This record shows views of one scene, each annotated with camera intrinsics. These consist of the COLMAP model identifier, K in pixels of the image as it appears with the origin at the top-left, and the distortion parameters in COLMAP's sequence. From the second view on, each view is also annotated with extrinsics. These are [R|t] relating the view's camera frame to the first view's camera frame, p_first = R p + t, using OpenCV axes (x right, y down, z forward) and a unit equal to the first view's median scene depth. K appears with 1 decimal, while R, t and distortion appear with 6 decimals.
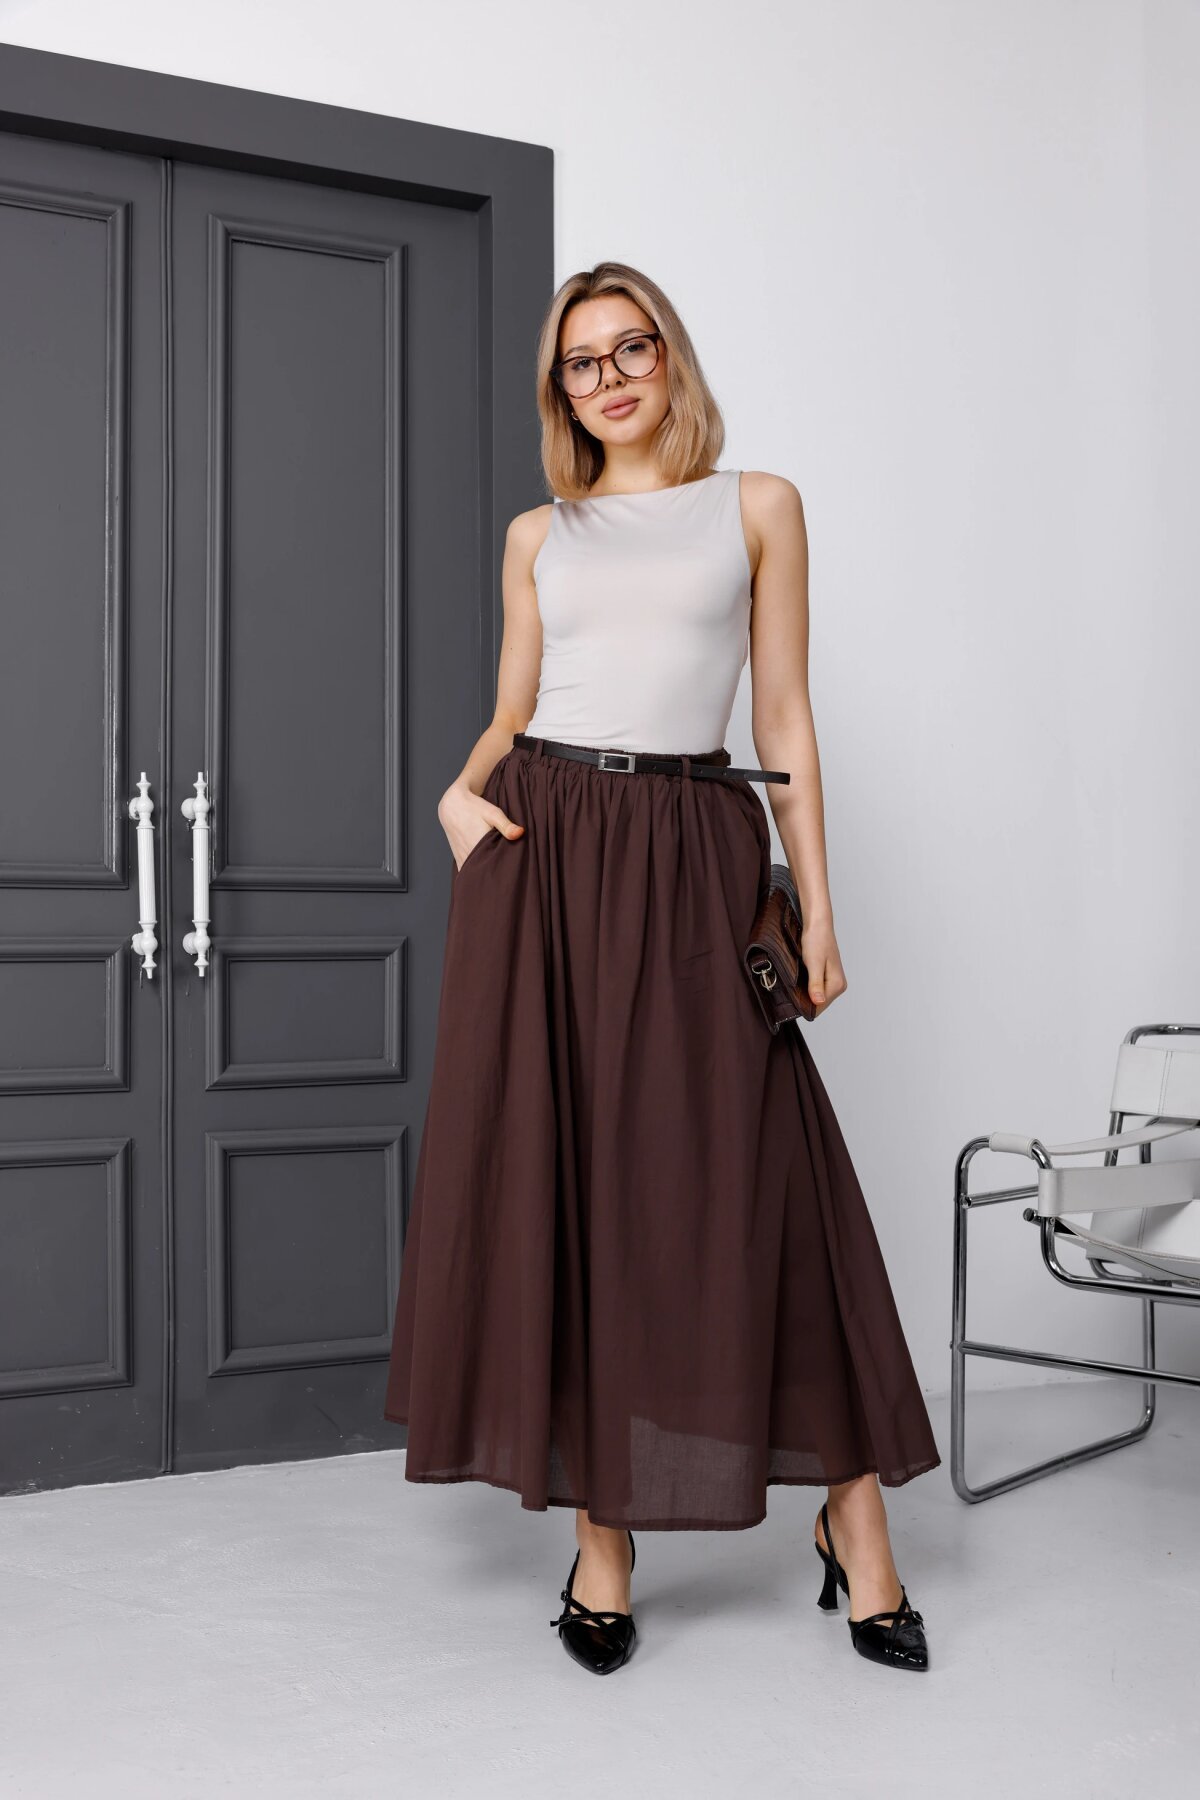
lens RADIAL K [[1924.8, 0, 597.0], [0, 1924.8, 911.6], [0, 0, 1]] dist [0.013816, 0.000000]
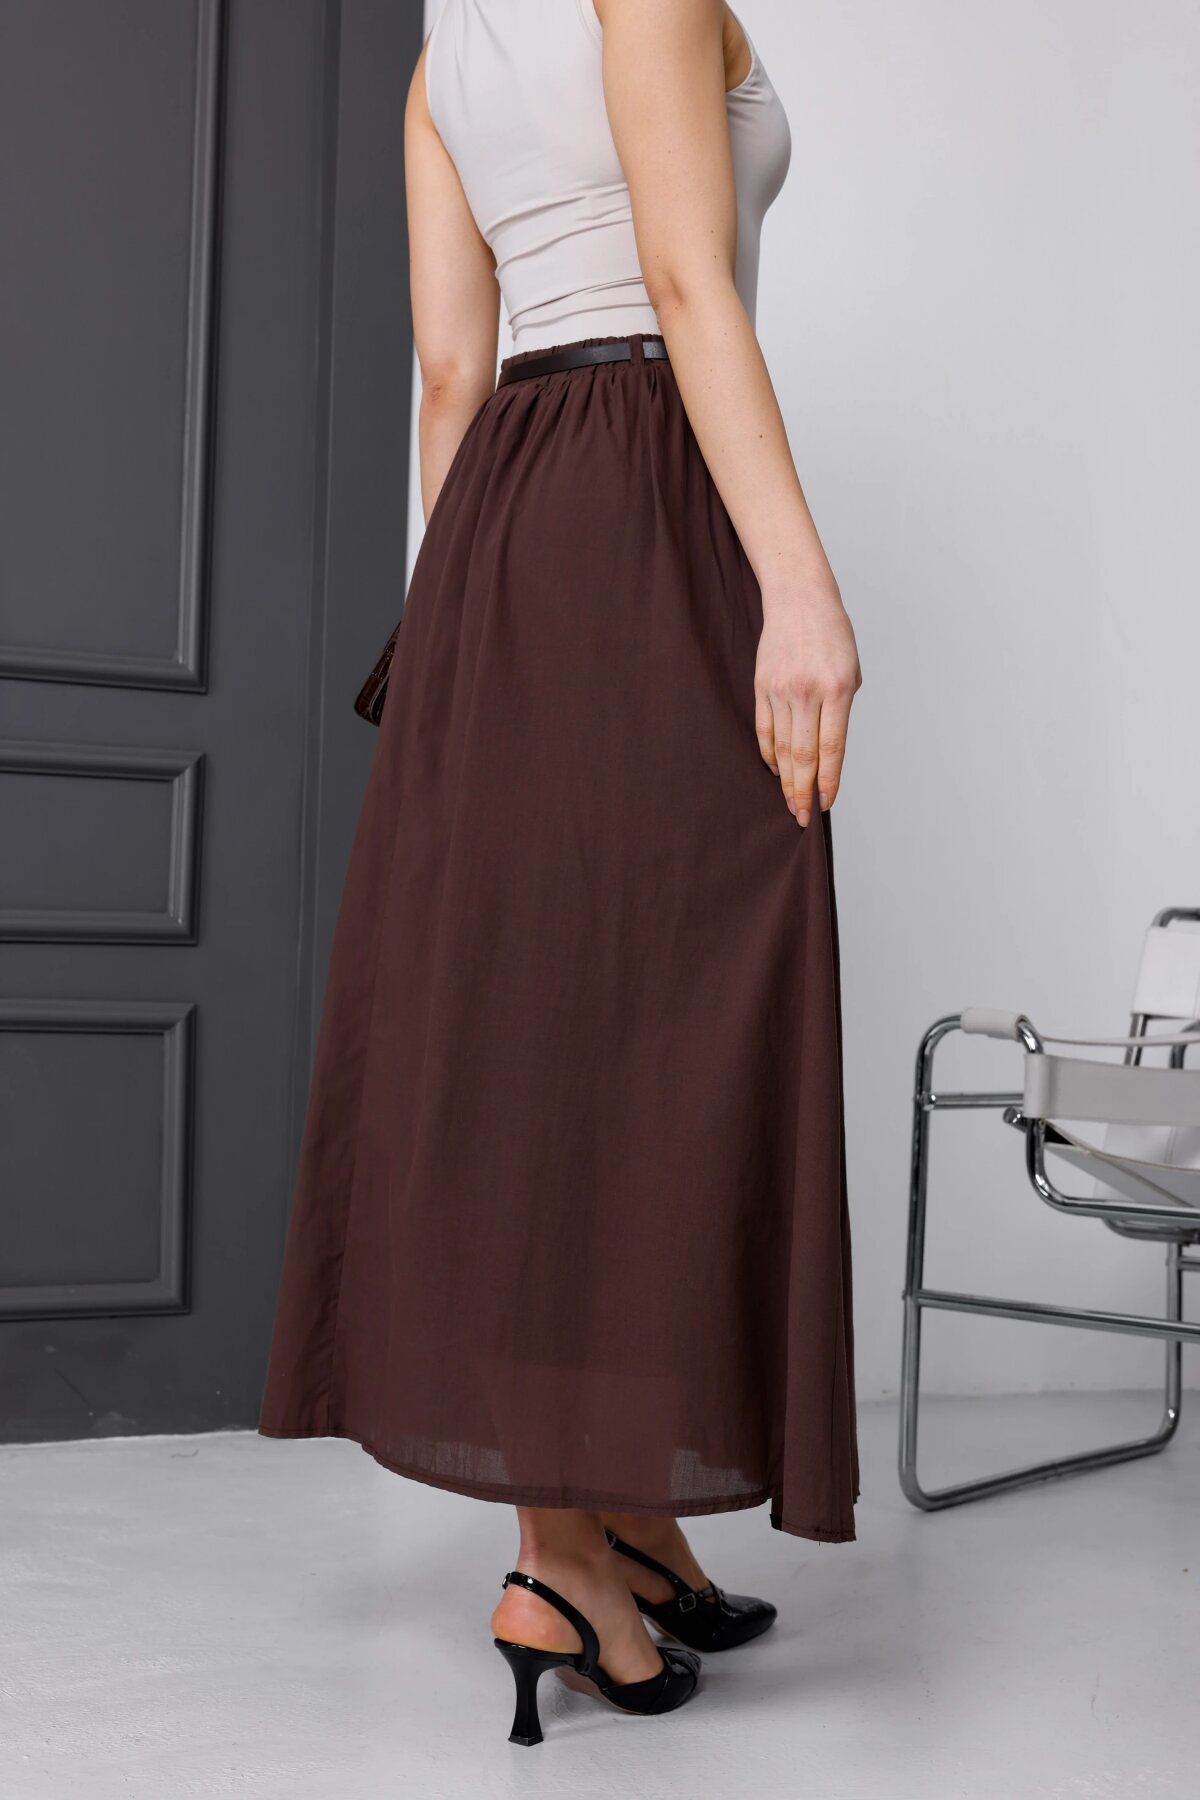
lens RADIAL K [[2310.8, 0, 591.4], [0, 2310.8, 894.9], [0, 0, 1]] dist [0.014102, 0.000000]
pose [[0.999495, 0.028905, 0.013196, 0.044692], [-0.028675, 0.999439, -0.017326, 0.084537], [-0.013689, 0.016939, 0.999763, 0.102358]]
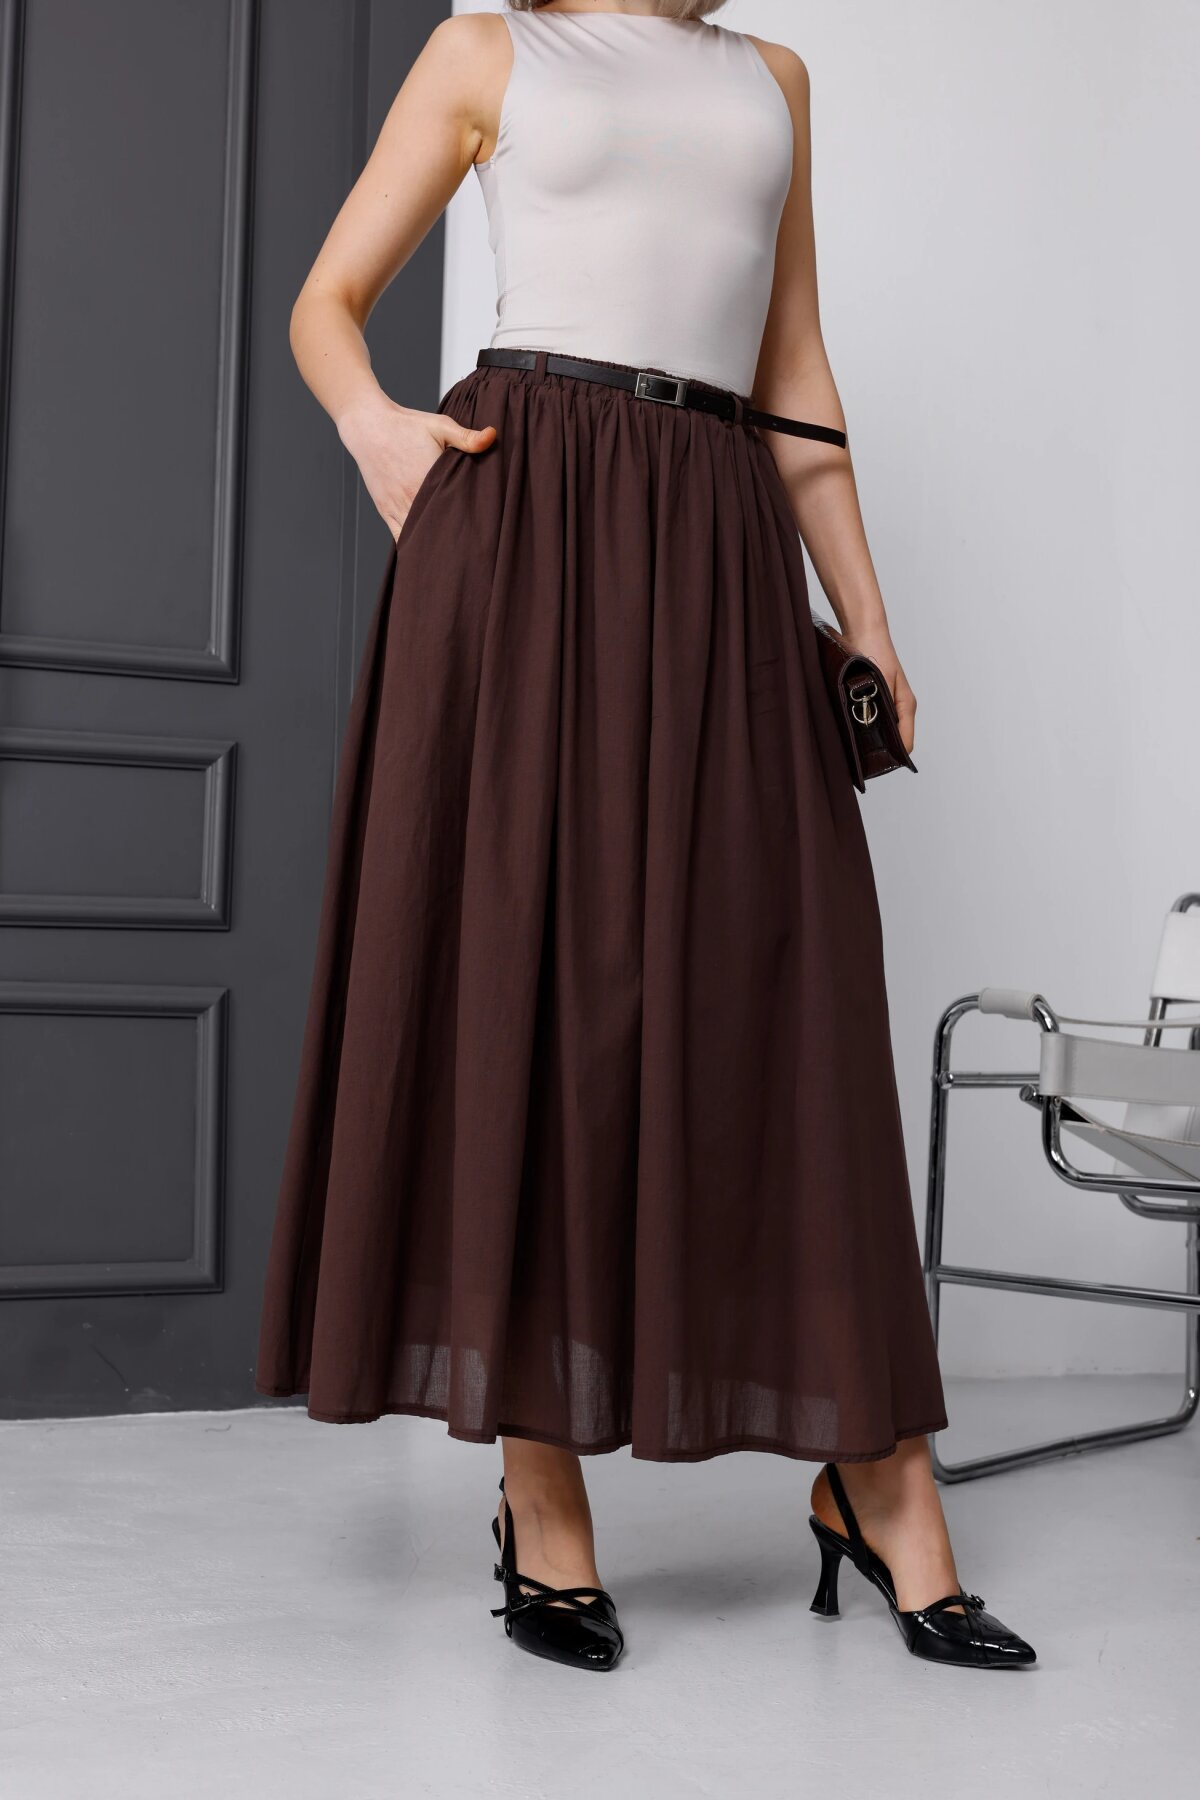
lens RADIAL K [[2327.9, 0, 590.0], [0, 2327.9, 896.8], [0, 0, 1]] dist [0.016467, 0.000000]
pose [[0.999621, 0.027299, -0.003658, 0.049878], [-0.027364, 0.999441, -0.019196, 0.093793], [0.003132, 0.019289, 0.999809, 0.079549]]
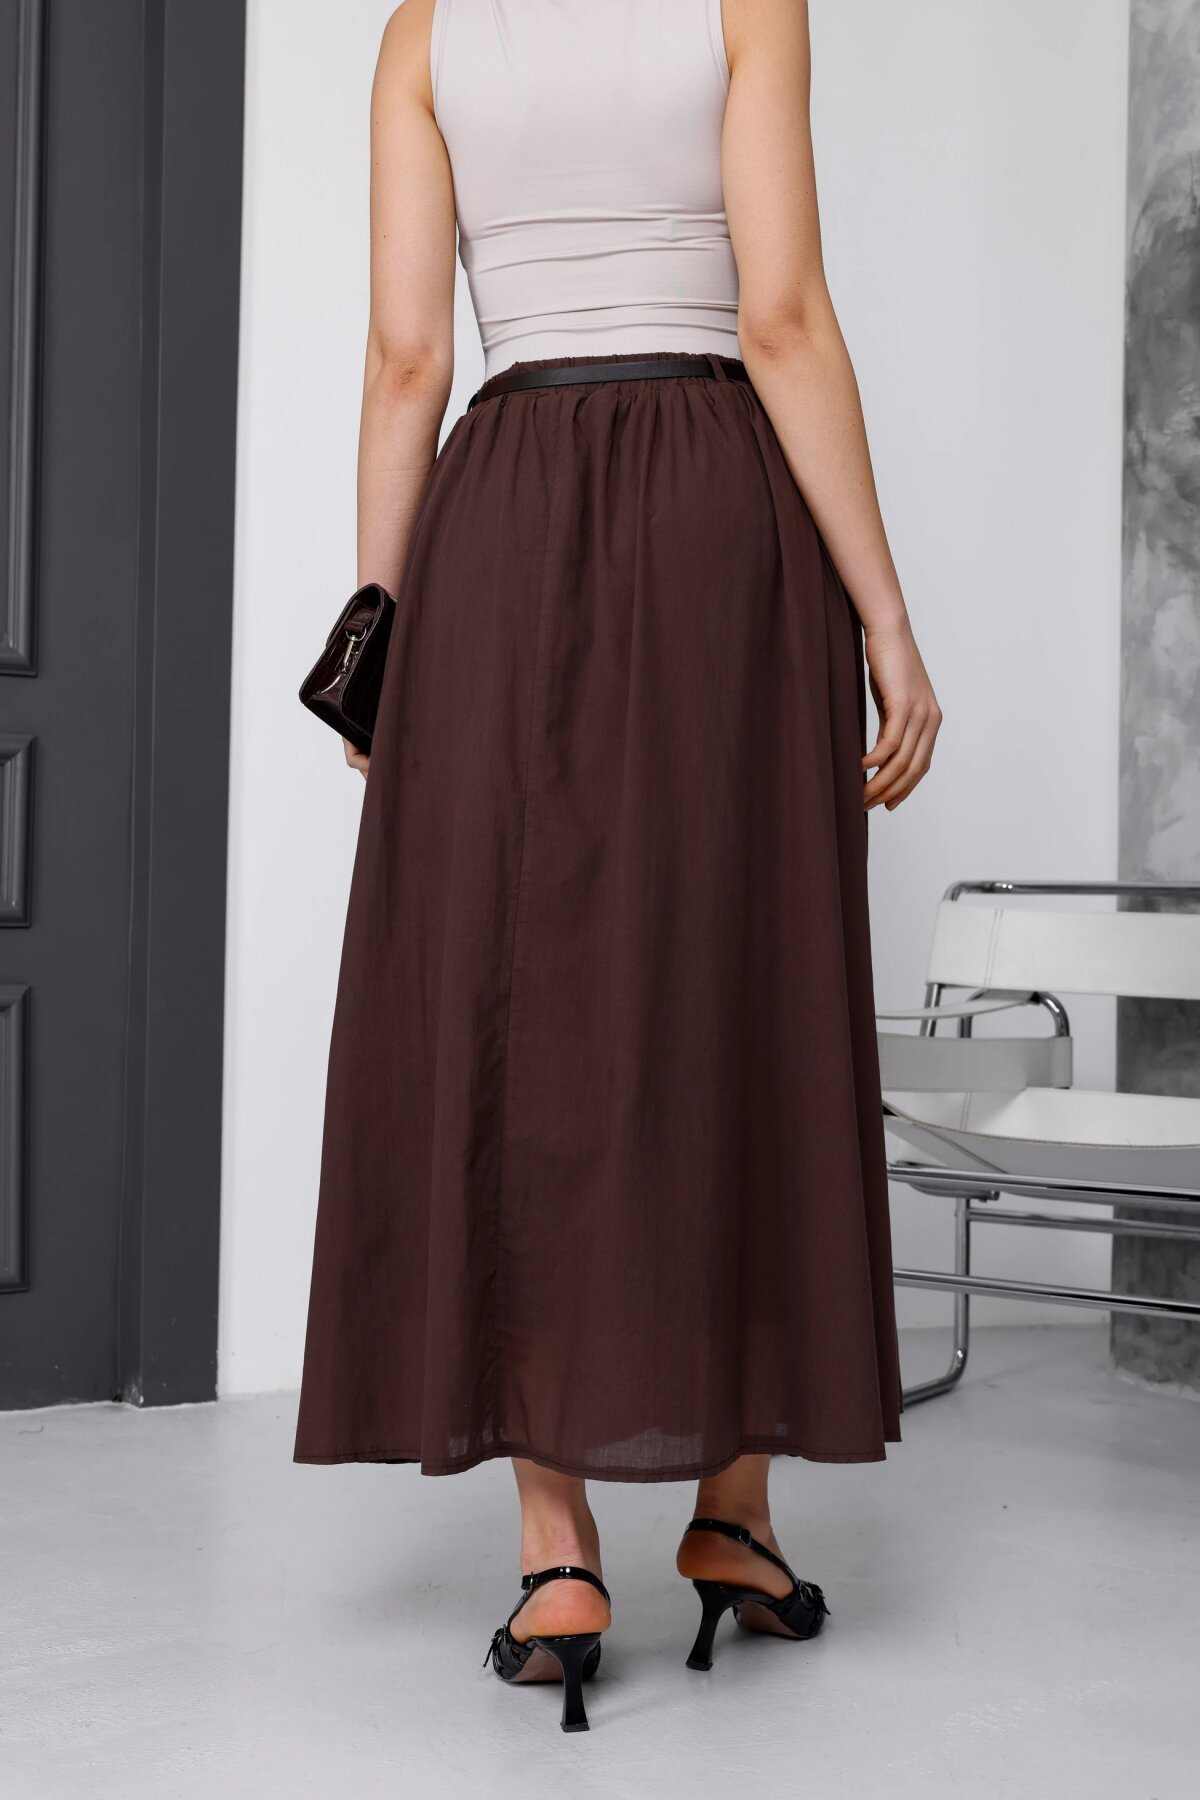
lens RADIAL K [[2310.8, 0, 589.1], [0, 2310.8, 895.7], [0, 0, 1]] dist [0.014102, 0.000000]
pose [[0.988384, 0.021945, 0.150386, -0.019888], [-0.024348, 0.999603, 0.014156, 0.061032], [-0.150015, -0.017653, 0.988526, 0.072952]]
